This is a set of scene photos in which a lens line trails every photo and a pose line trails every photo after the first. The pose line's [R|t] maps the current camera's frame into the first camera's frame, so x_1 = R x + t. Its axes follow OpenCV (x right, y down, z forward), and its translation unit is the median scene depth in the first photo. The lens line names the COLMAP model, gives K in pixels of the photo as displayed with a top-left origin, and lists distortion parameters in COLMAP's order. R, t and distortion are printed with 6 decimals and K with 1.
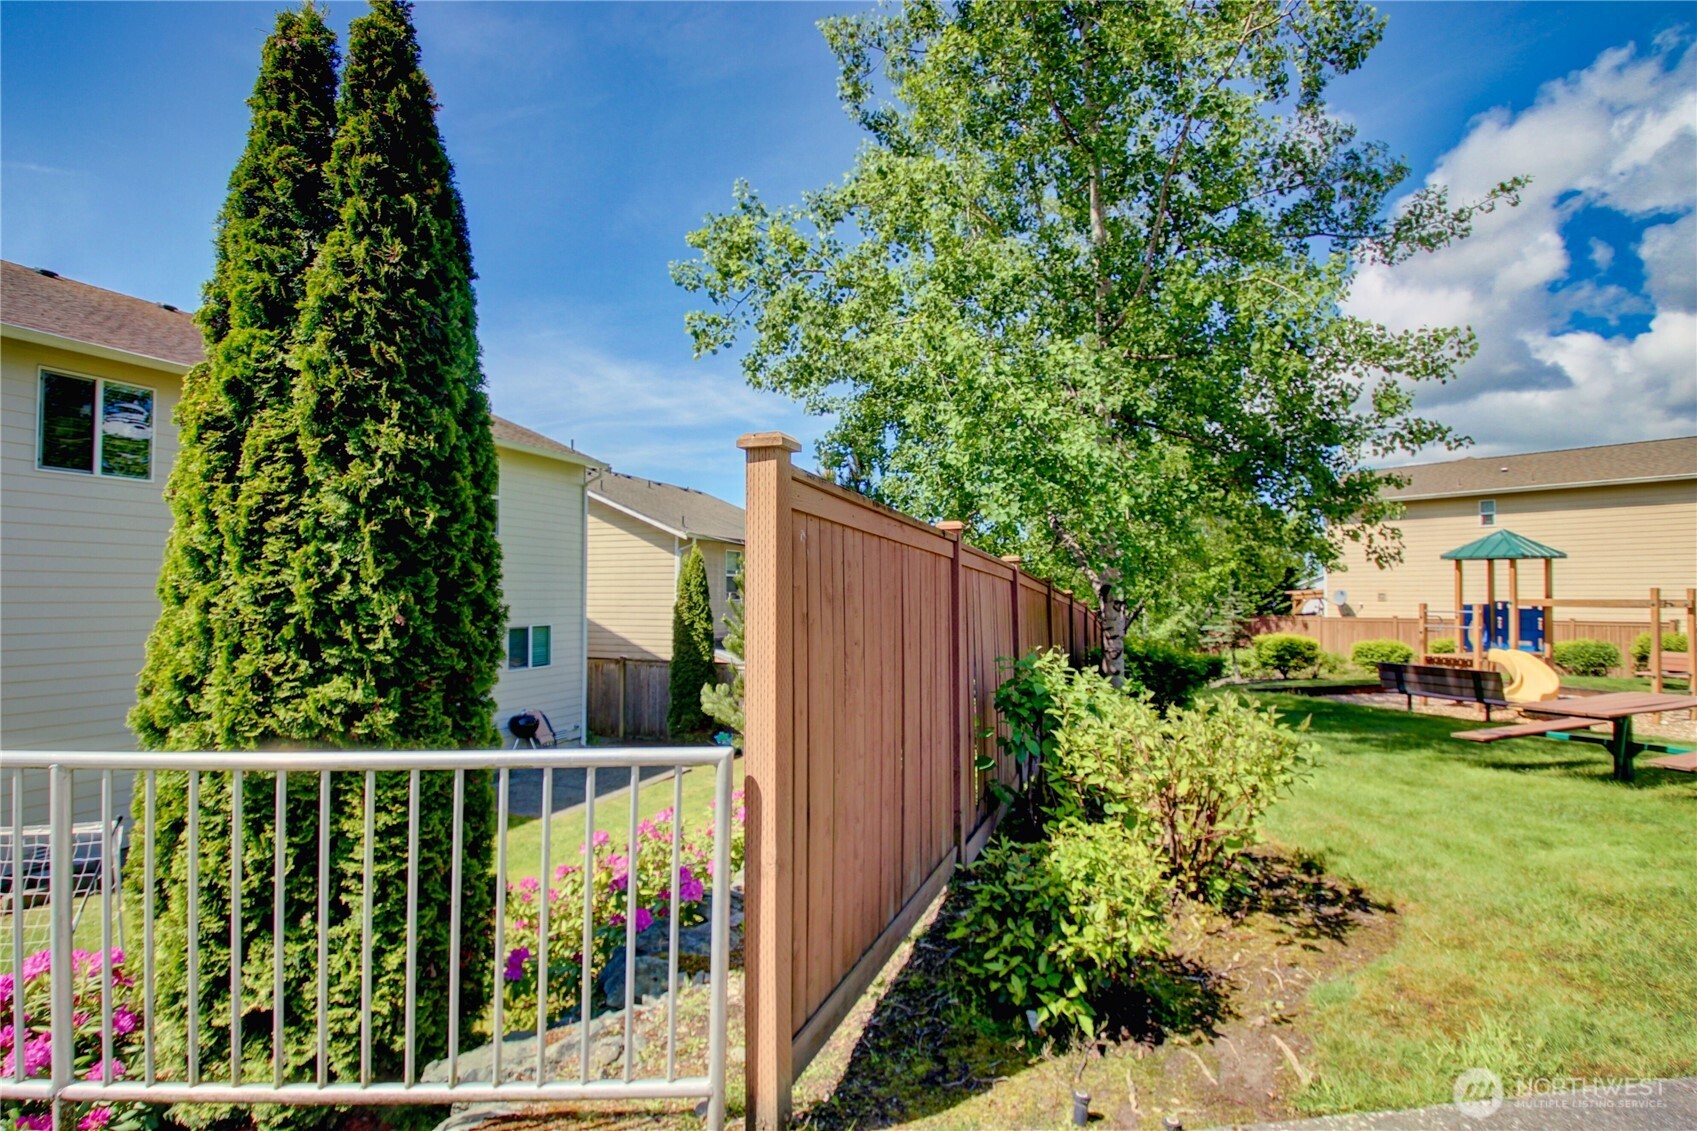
lens RADIAL K [[790.2, 0, 839.4], [0, 790.2, 569.2], [0, 0, 1]] dist [0.001949, -0.020074]
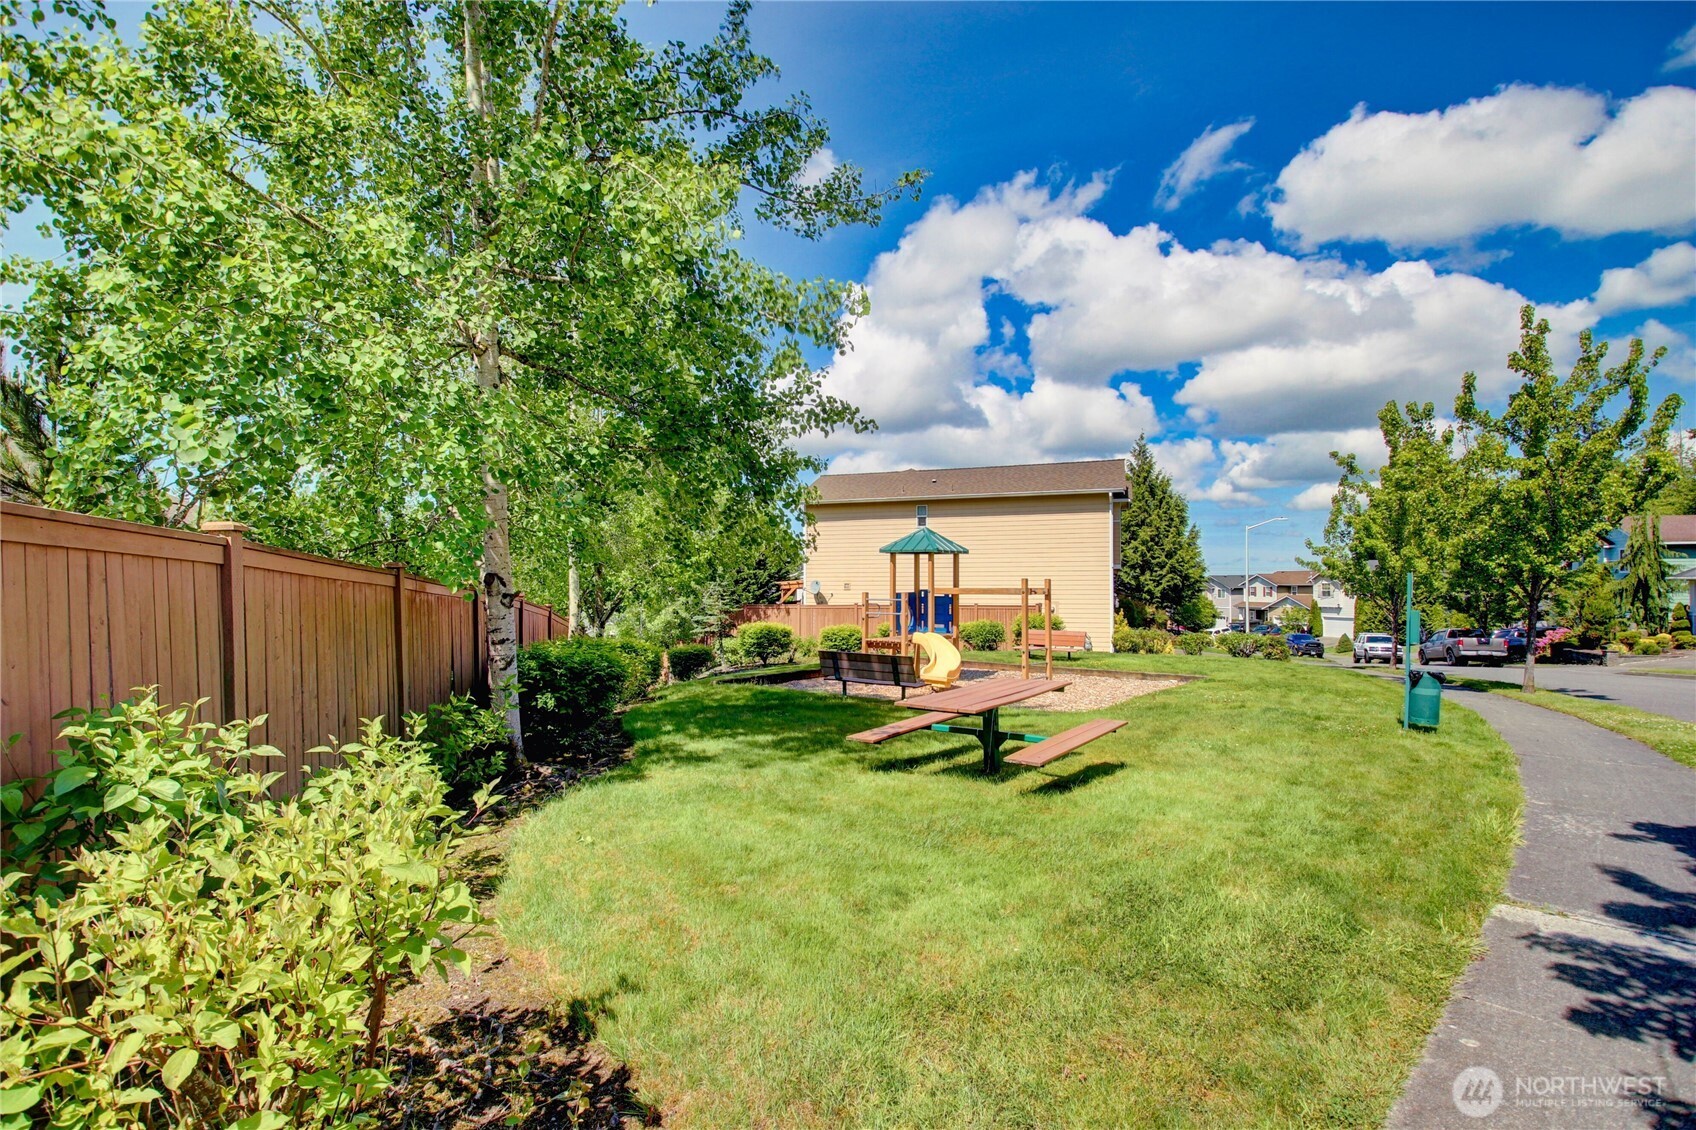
lens RADIAL K [[789.6, 0, 848.0], [0, 789.6, 565.0], [0, 0, 1]] dist [0.003031, -0.000187]
pose [[0.833198, 0.009931, 0.552885, 0.130968], [-0.013525, 0.999906, 0.002423, 0.003428], [-0.552809, -0.009497, 0.833254, 0.112630]]
